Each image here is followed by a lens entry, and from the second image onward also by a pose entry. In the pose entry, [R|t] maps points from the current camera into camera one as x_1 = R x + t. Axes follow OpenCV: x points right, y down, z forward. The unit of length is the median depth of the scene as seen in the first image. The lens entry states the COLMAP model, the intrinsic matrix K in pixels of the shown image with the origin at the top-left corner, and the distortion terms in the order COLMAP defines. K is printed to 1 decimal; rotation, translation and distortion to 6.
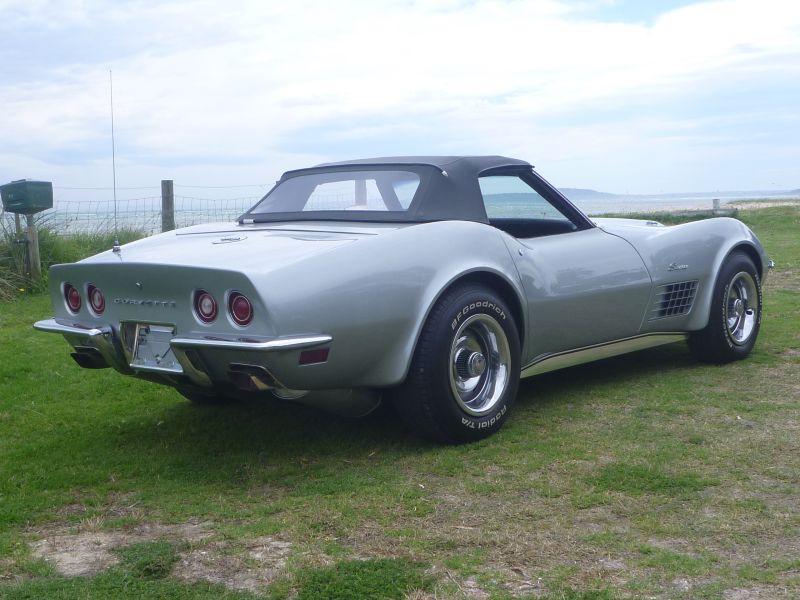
lens RADIAL K [[1141.4, 0, 399.9], [0, 1141.4, 302.5], [0, 0, 1]] dist [0.005405, 0.000000]
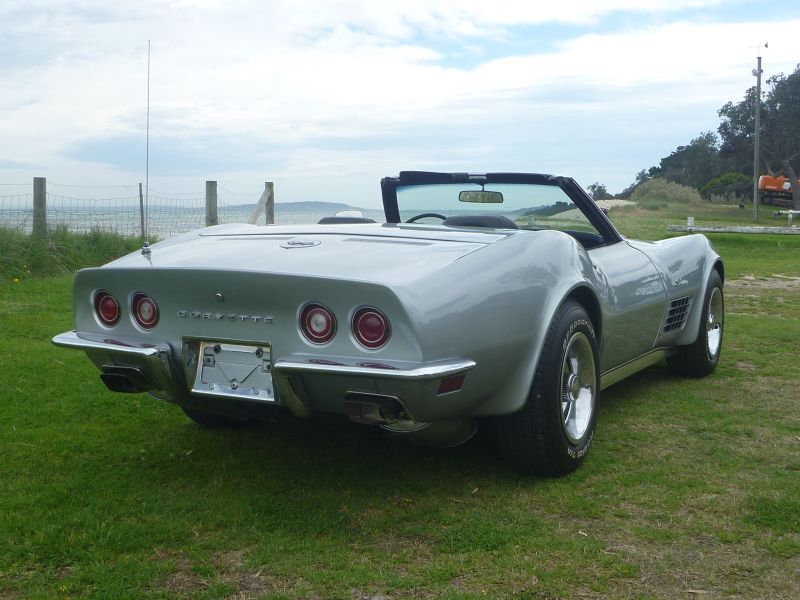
lens RADIAL K [[991.4, 0, 400.2], [0, 991.4, 298.6], [0, 0, 1]] dist [-0.026753, 0.000000]
pose [[0.970631, 0.017175, 0.239958, -0.263725], [-0.016710, 0.999852, -0.003969, -0.012299], [-0.239991, -0.000157, 0.970775, 0.259209]]
